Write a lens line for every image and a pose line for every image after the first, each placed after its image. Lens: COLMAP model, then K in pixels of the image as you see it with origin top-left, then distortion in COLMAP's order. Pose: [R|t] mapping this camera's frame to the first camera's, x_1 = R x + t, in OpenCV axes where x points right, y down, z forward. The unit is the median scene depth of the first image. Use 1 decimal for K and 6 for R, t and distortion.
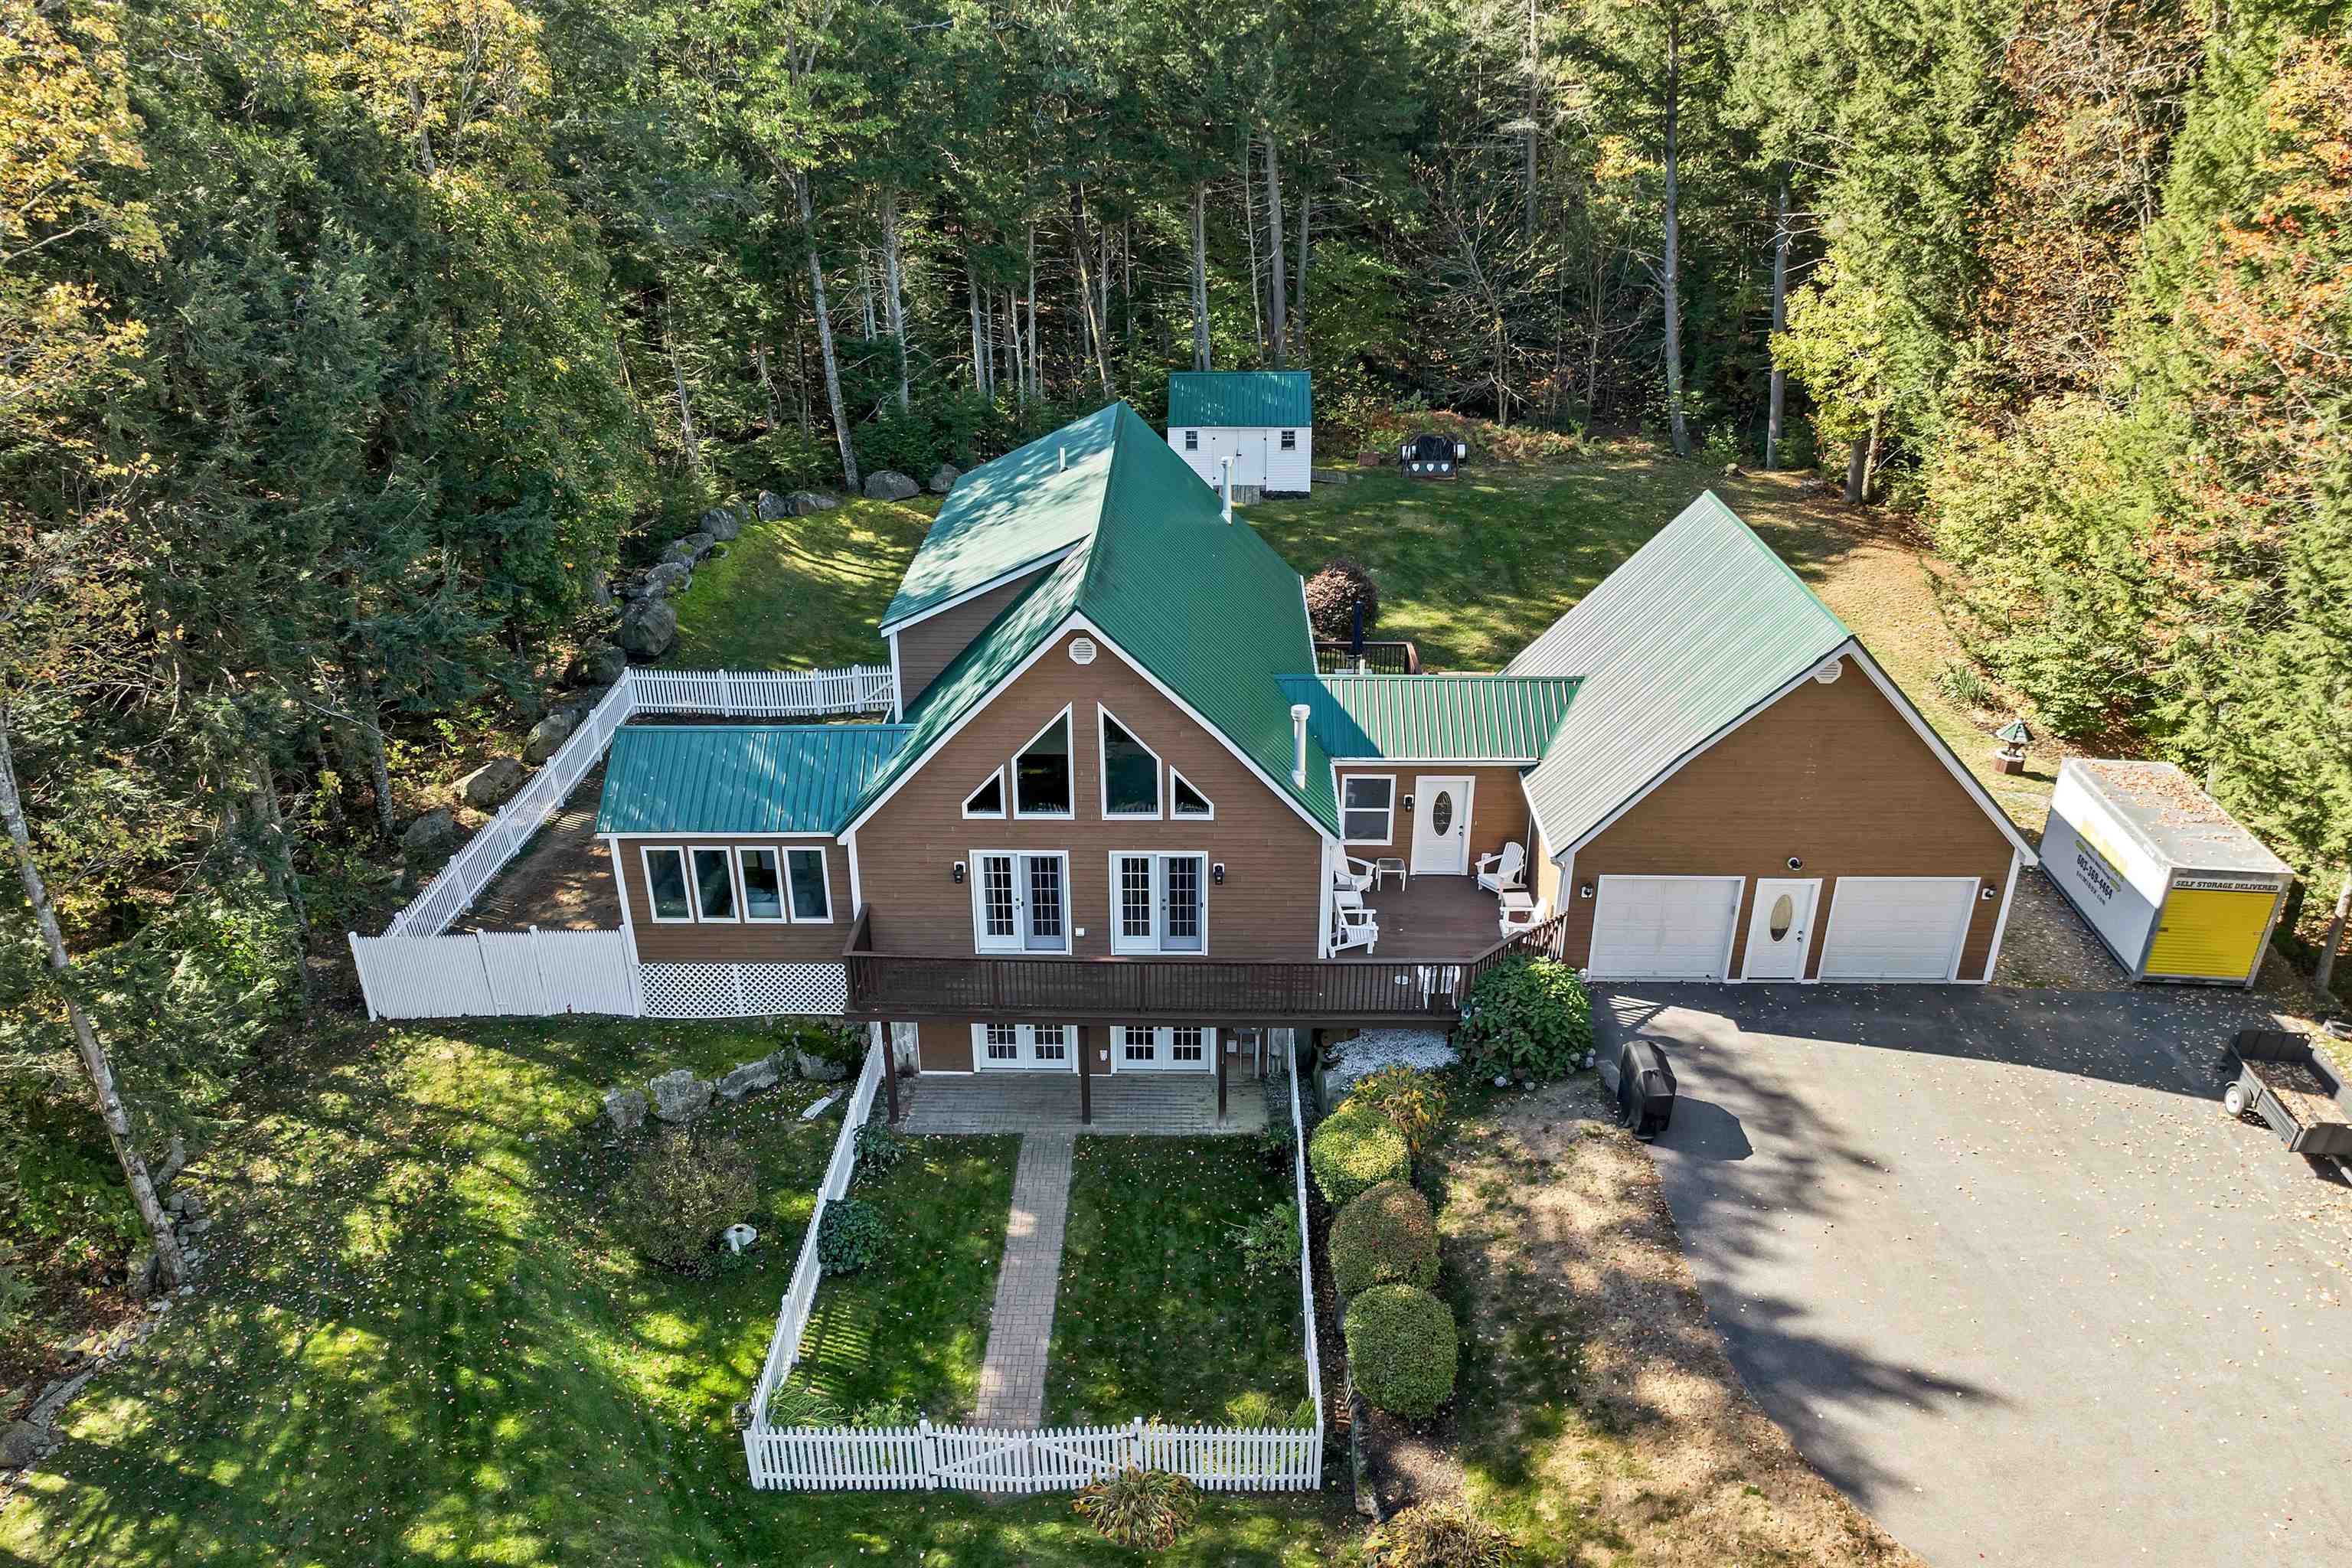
lens RADIAL K [[1693.2, 0, 1190.6], [0, 1693.2, 872.9], [0, 0, 1]] dist [0.005756, -0.000012]
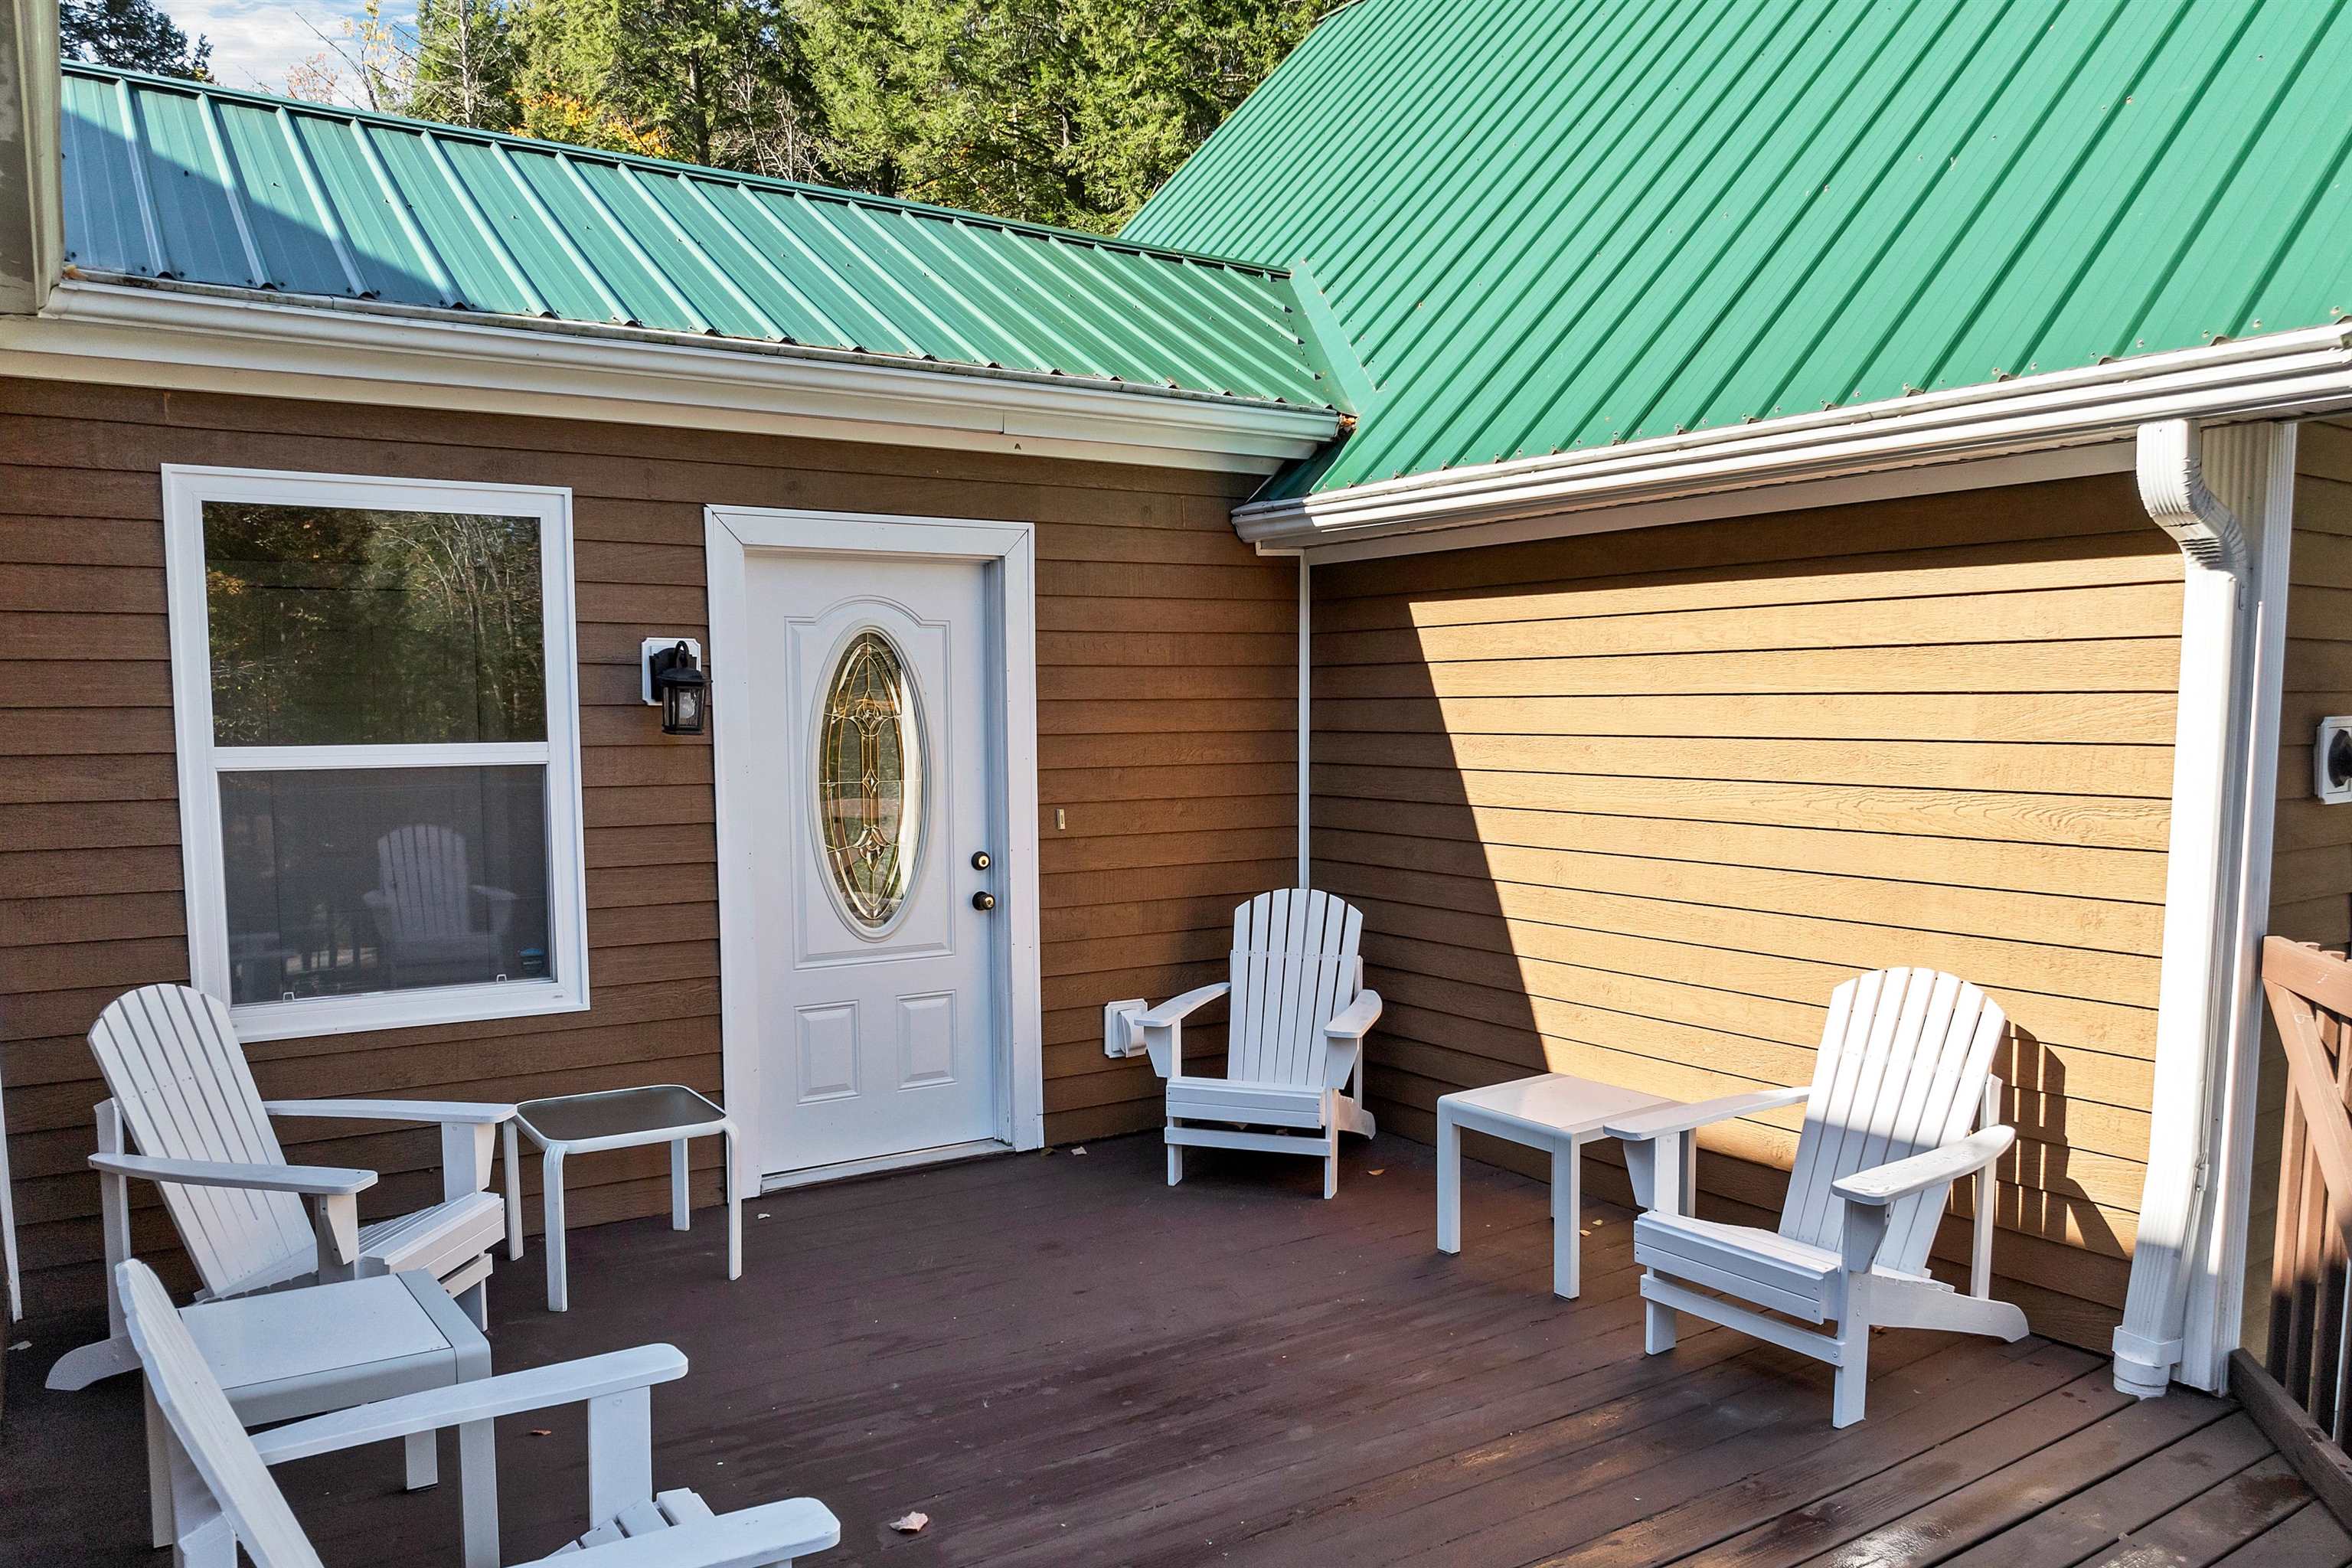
lens RADIAL K [[1693.2, 0, 1190.6], [0, 1693.2, 872.9], [0, 0, 1]] dist [0.005756, -0.000012]
pose [[0.818061, -0.061535, 0.571831, 0.085356], [0.269985, 0.918988, -0.287347, 0.034624], [-0.507824, 0.389453, 0.768402, 0.951083]]
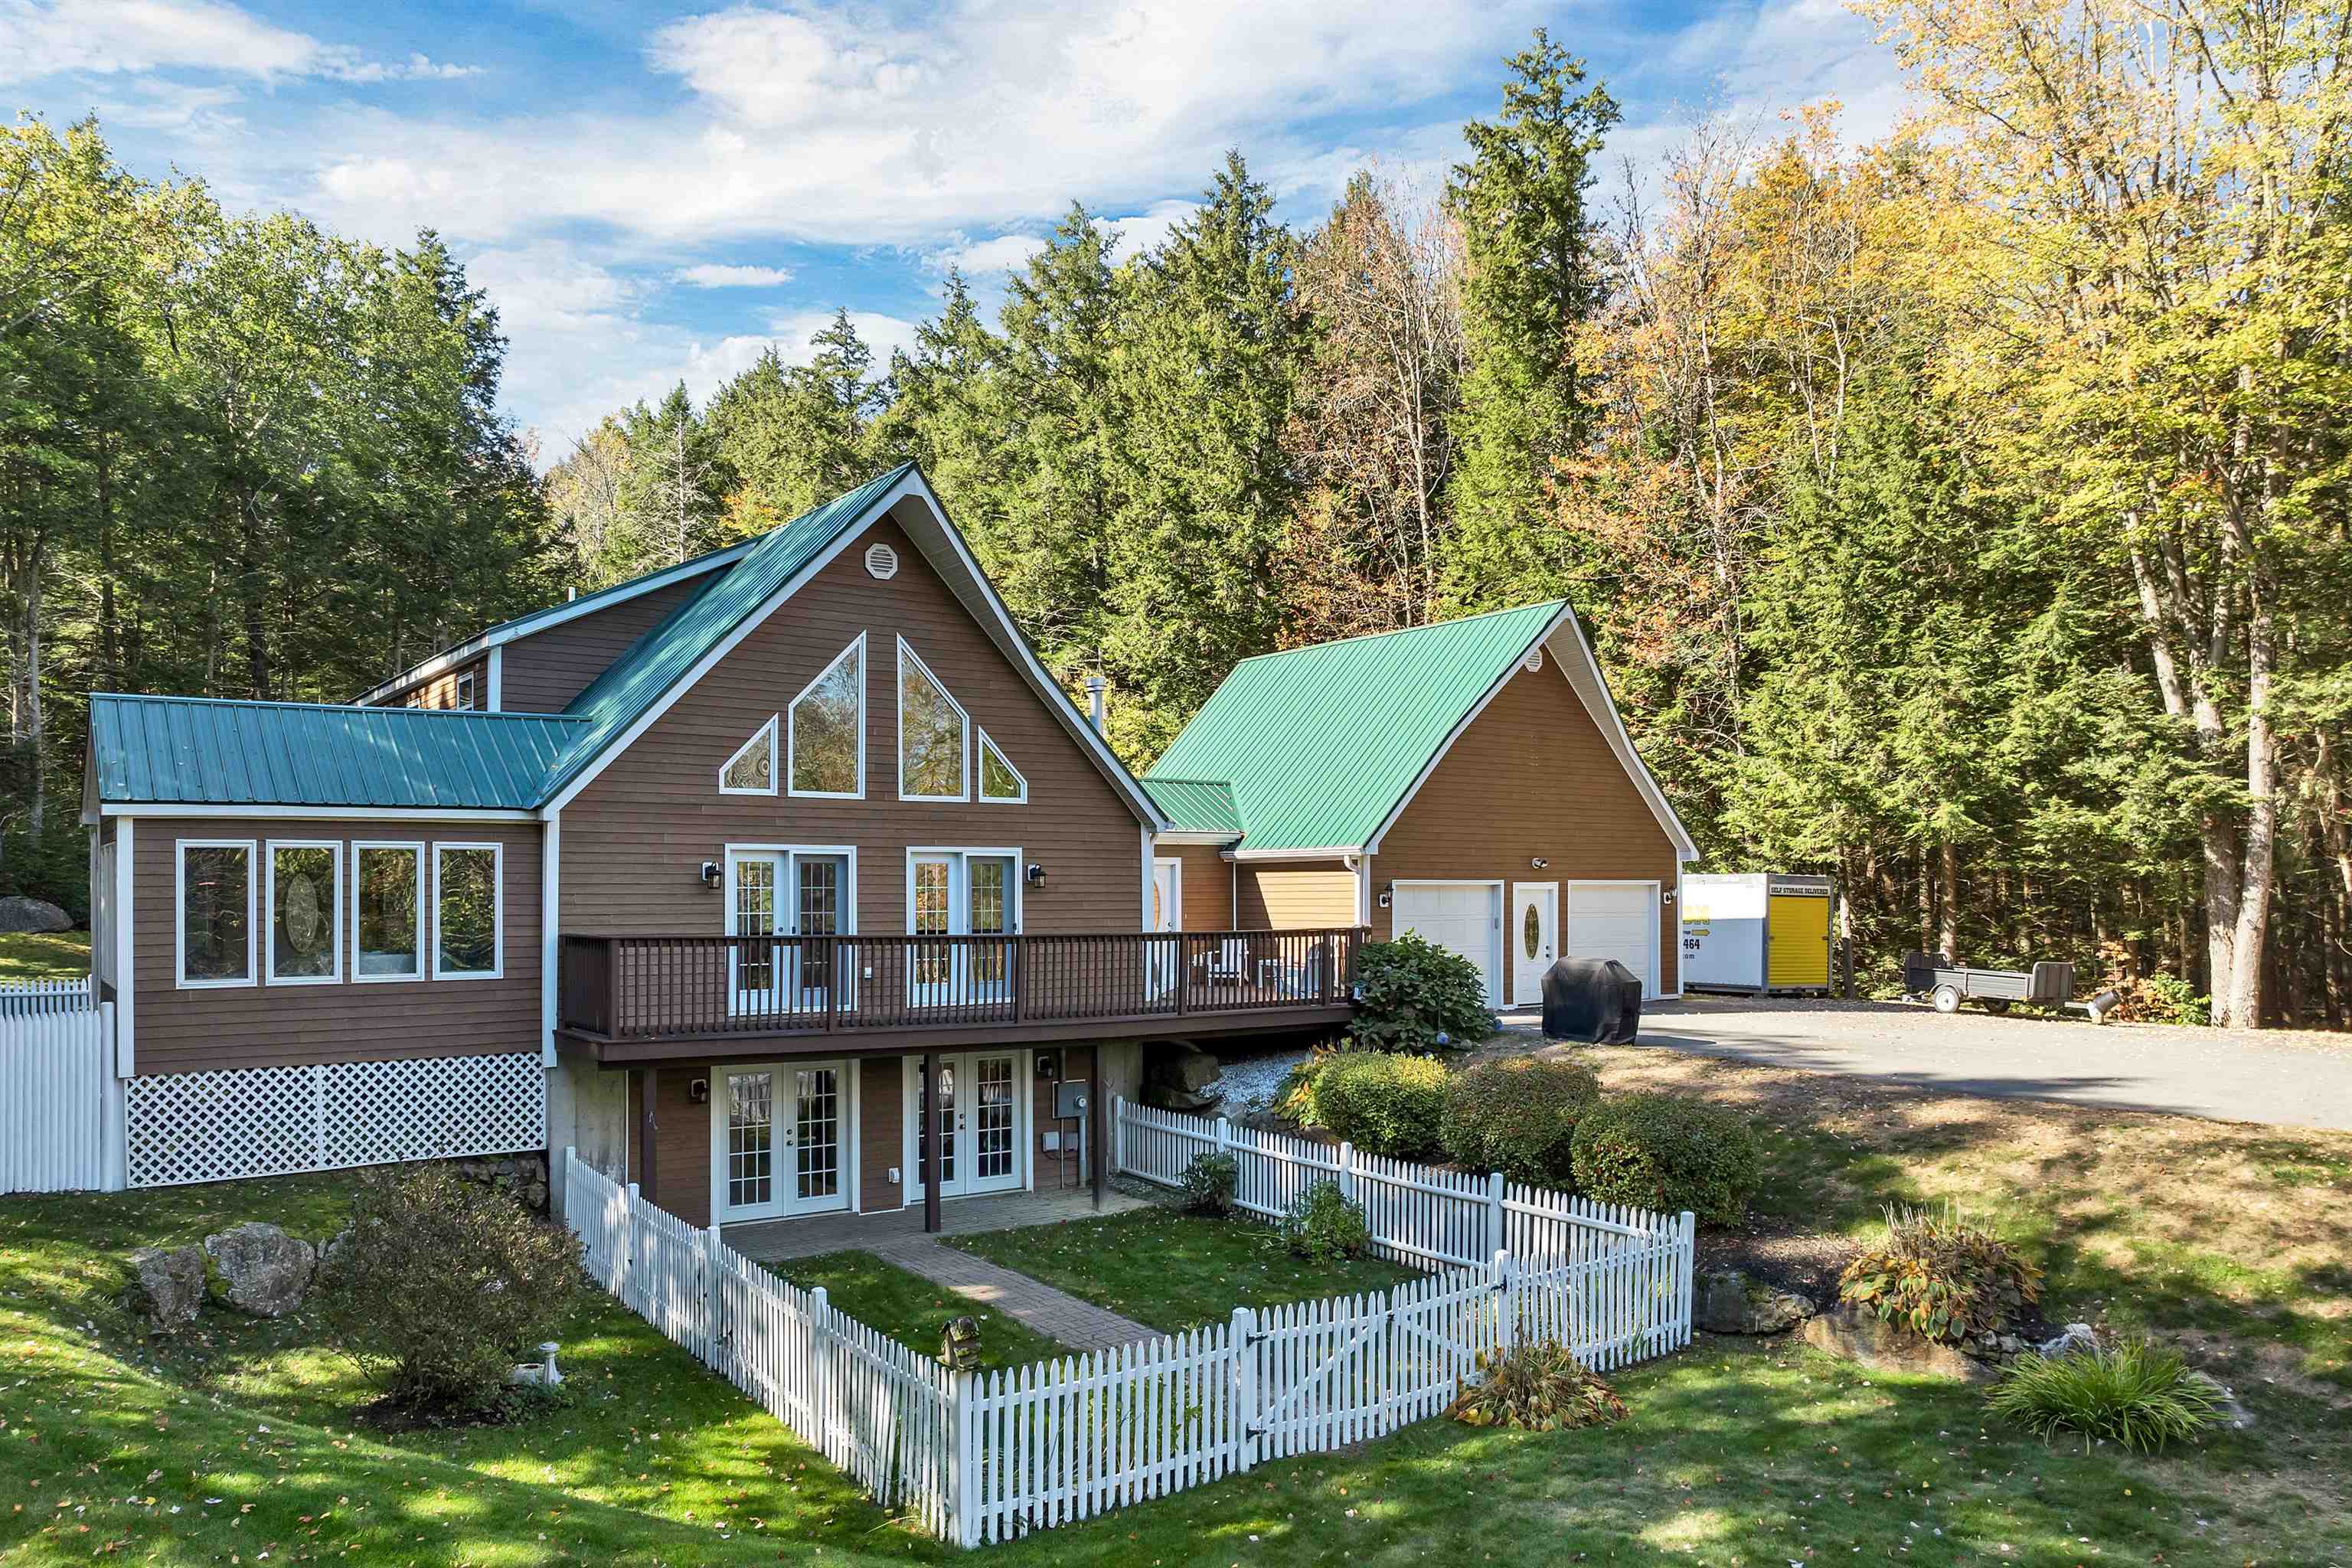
lens RADIAL K [[1679.3, 0, 1171.7], [0, 1679.3, 888.2], [0, 0, 1]] dist [-0.023234, -0.001421]
pose [[0.802201, -0.000120, 0.597055, -0.393916], [0.276968, 0.885967, -0.371956, 0.308850], [-0.528926, 0.463748, 0.710756, 0.421852]]
